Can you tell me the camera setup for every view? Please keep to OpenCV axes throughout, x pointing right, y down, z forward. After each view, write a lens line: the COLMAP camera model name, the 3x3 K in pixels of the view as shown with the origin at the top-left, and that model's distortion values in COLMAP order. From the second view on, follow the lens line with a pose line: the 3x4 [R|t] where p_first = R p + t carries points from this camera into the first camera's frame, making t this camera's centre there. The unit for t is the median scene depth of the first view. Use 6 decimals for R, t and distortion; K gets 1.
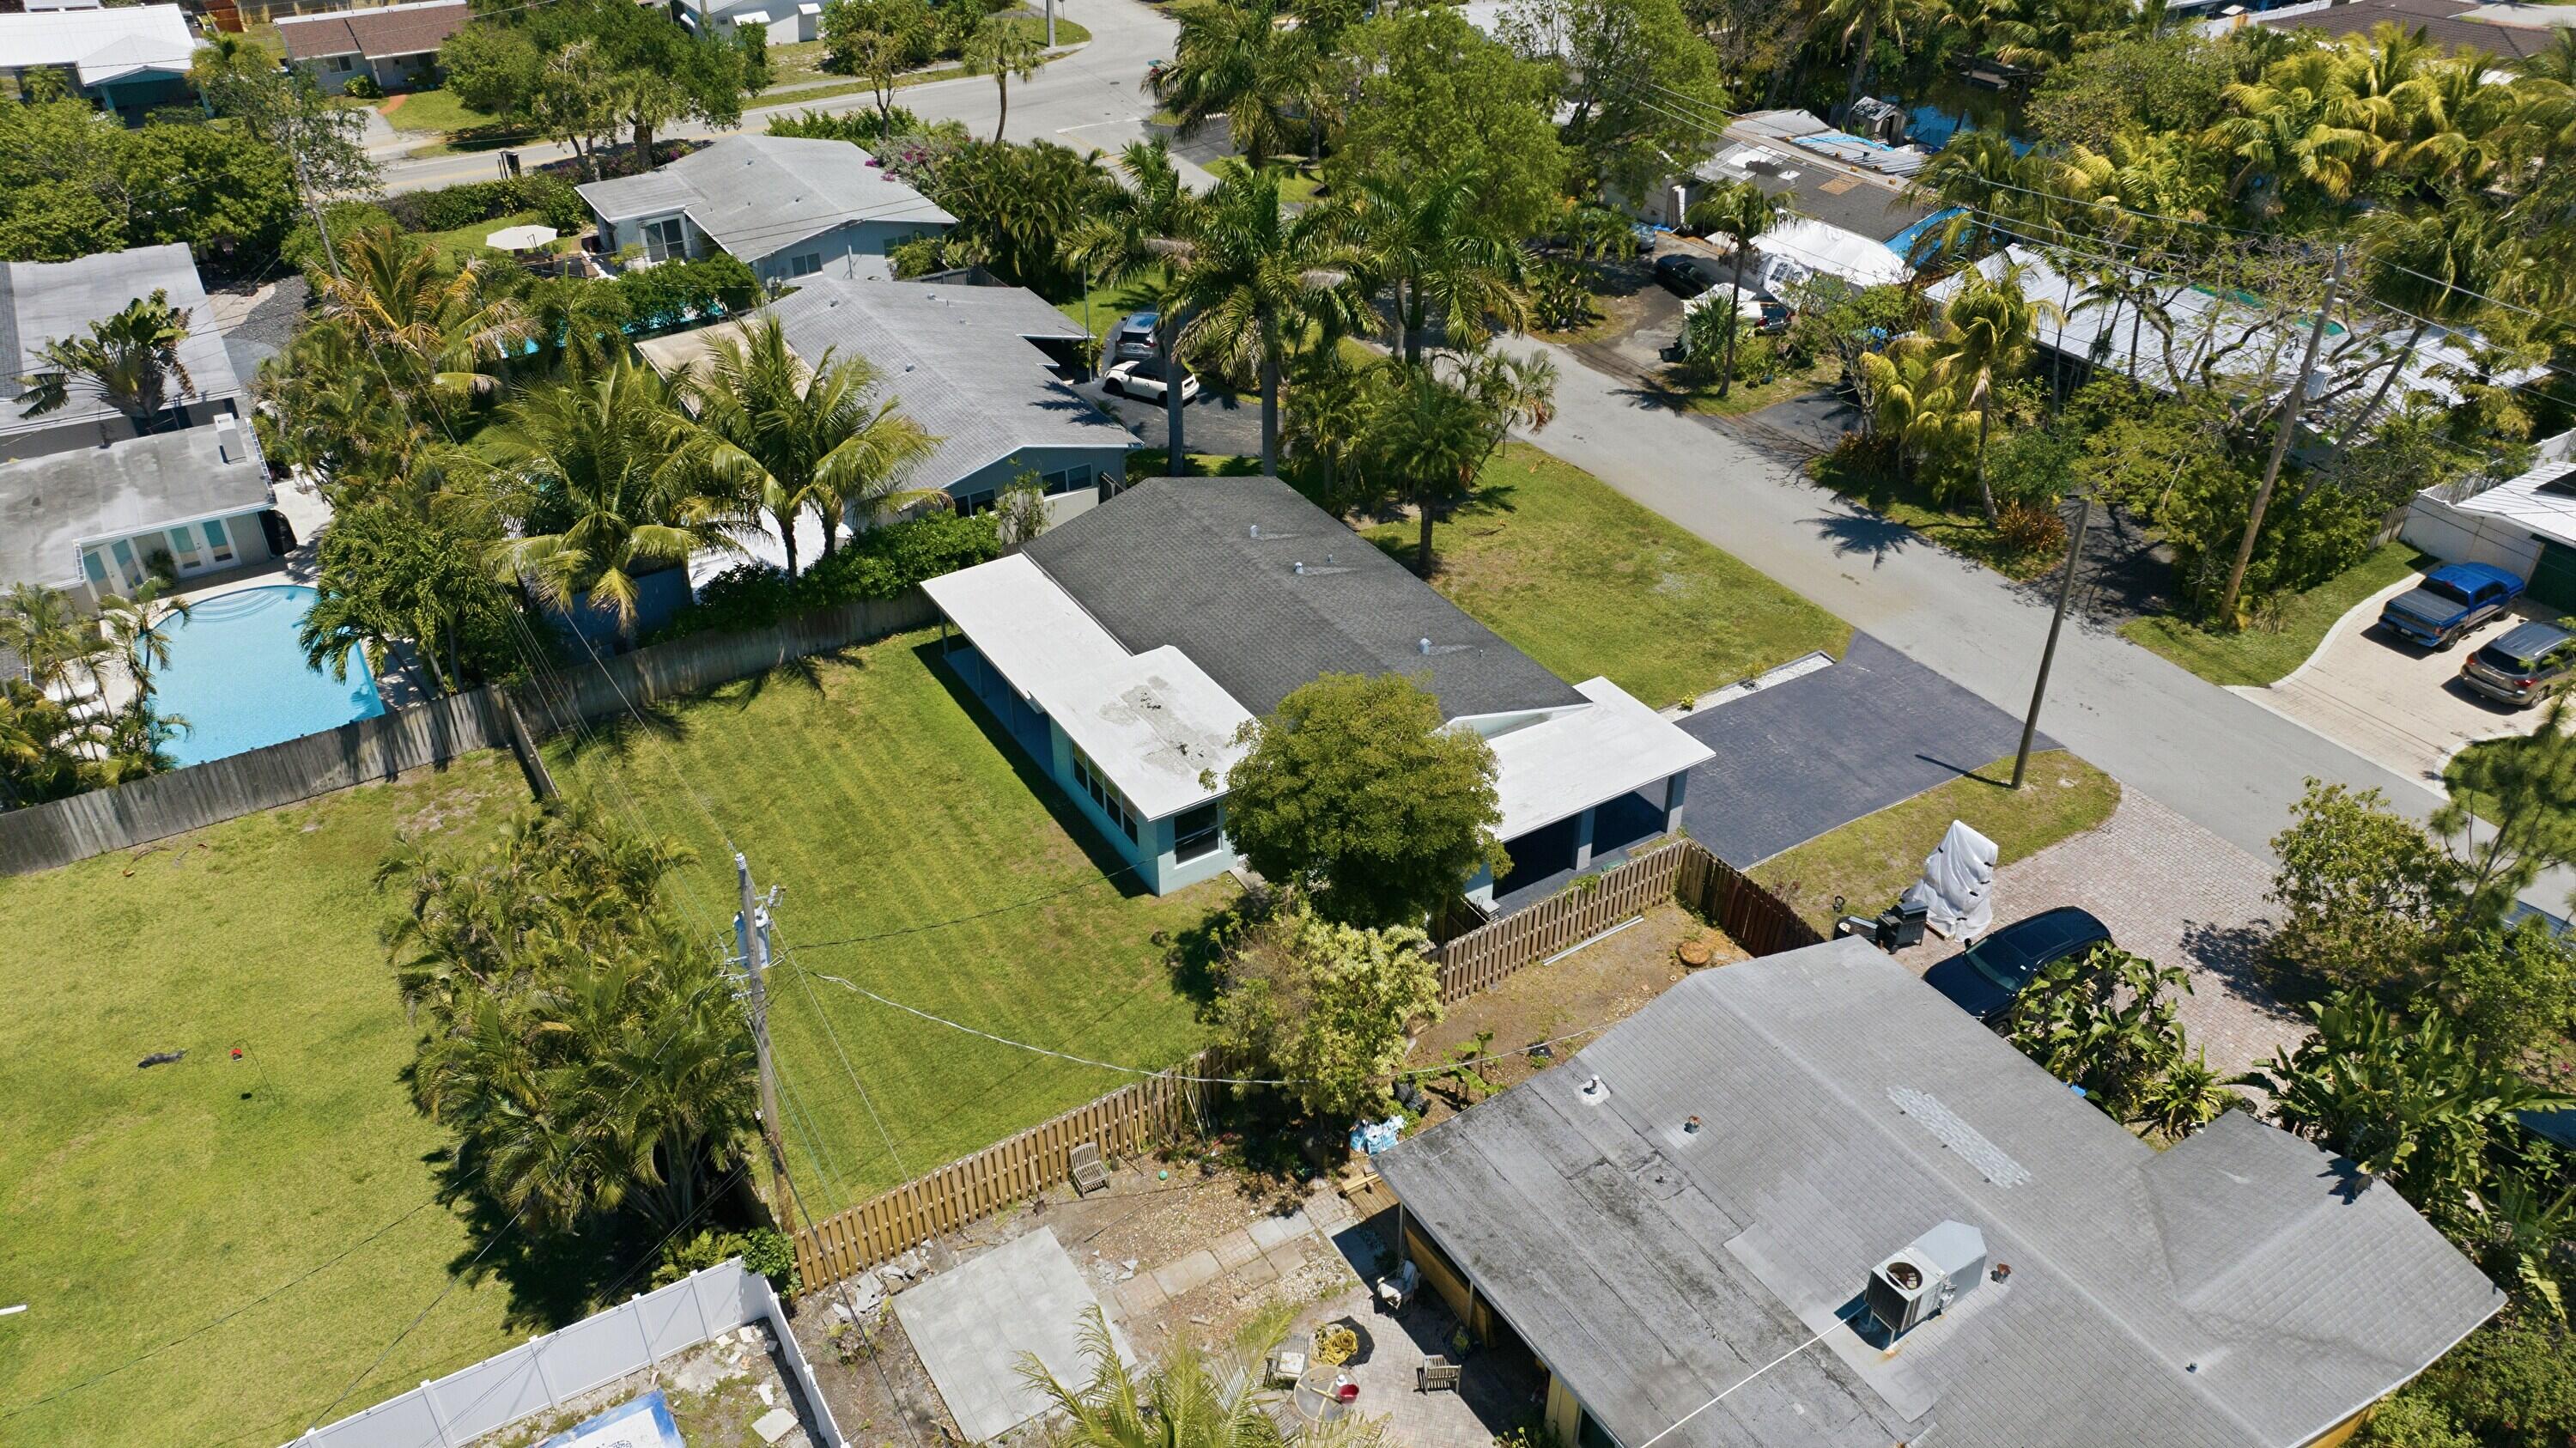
lens RADIAL K [[1812.7, 0, 1283.1], [0, 1812.7, 736.8], [0, 0, 1]] dist [-0.029069, 0.026477]
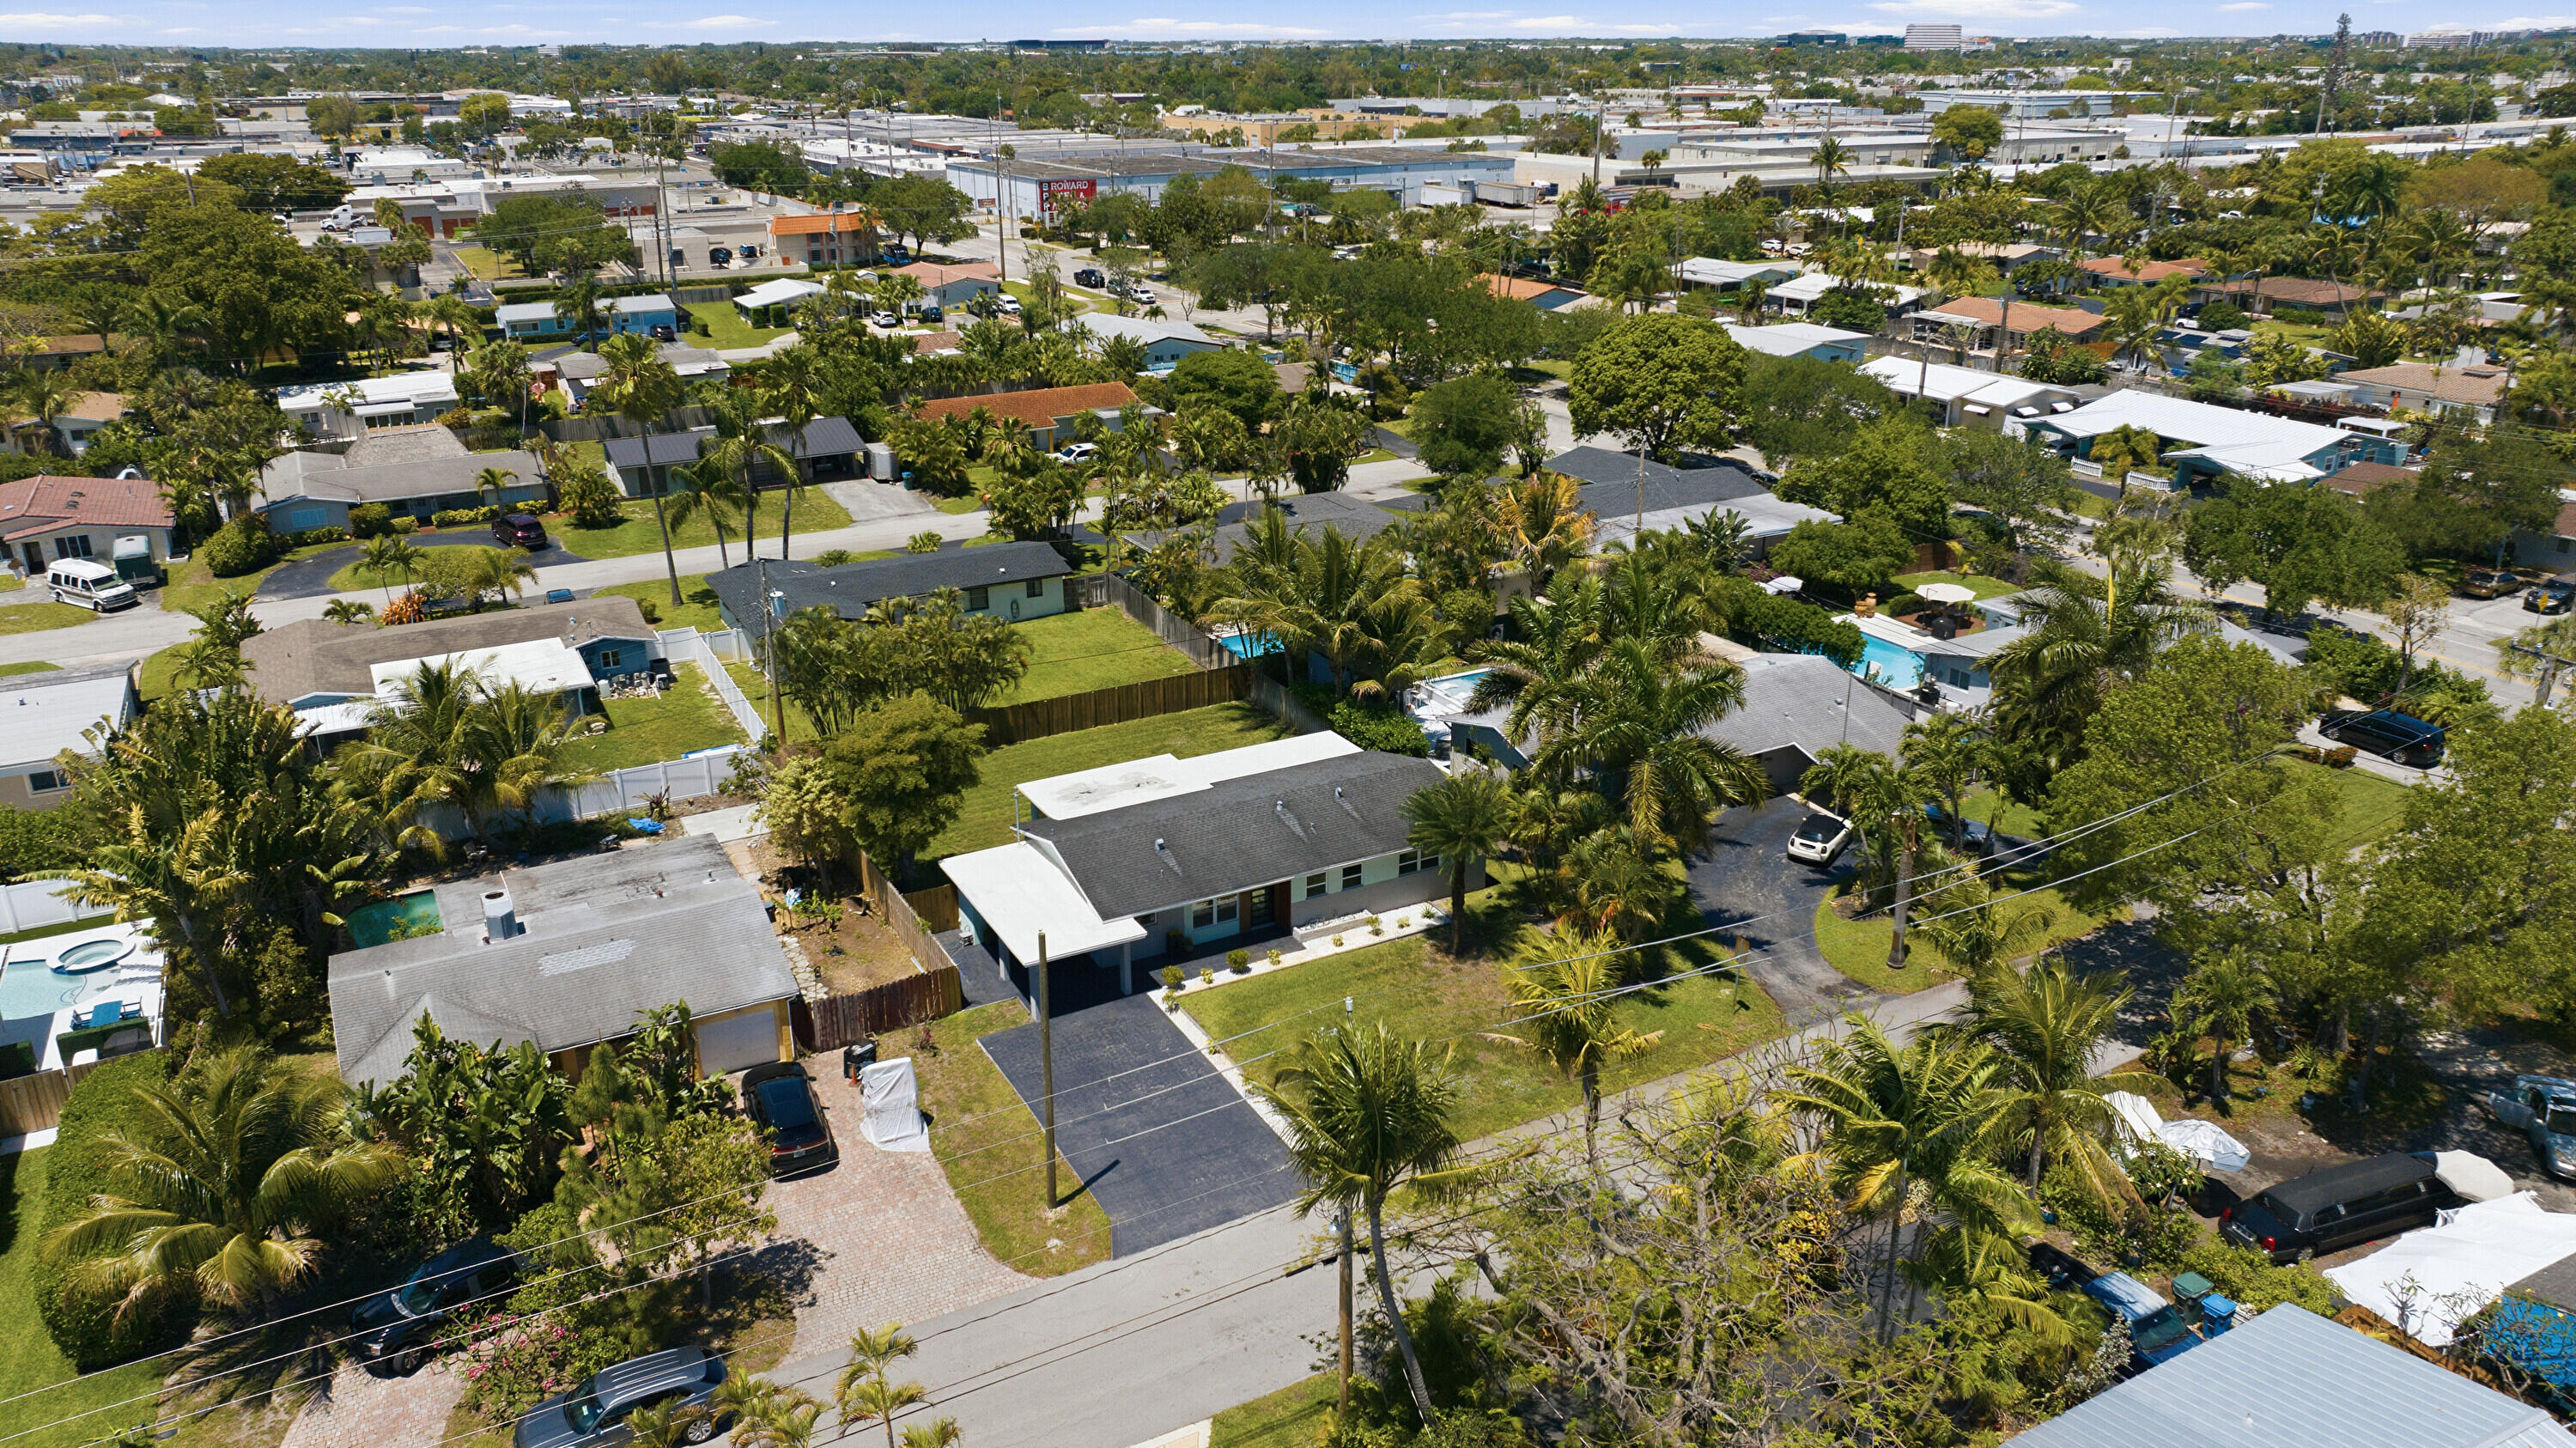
lens RADIAL K [[1812.7, 0, 1283.4], [0, 1812.7, 719.4], [0, 0, 1]] dist [-0.029069, 0.026477]
pose [[-0.057124, 0.359504, -0.931394, 1.042975], [-0.550268, 0.767083, 0.329831, -0.496859], [0.833032, 0.531357, 0.154005, 0.660581]]
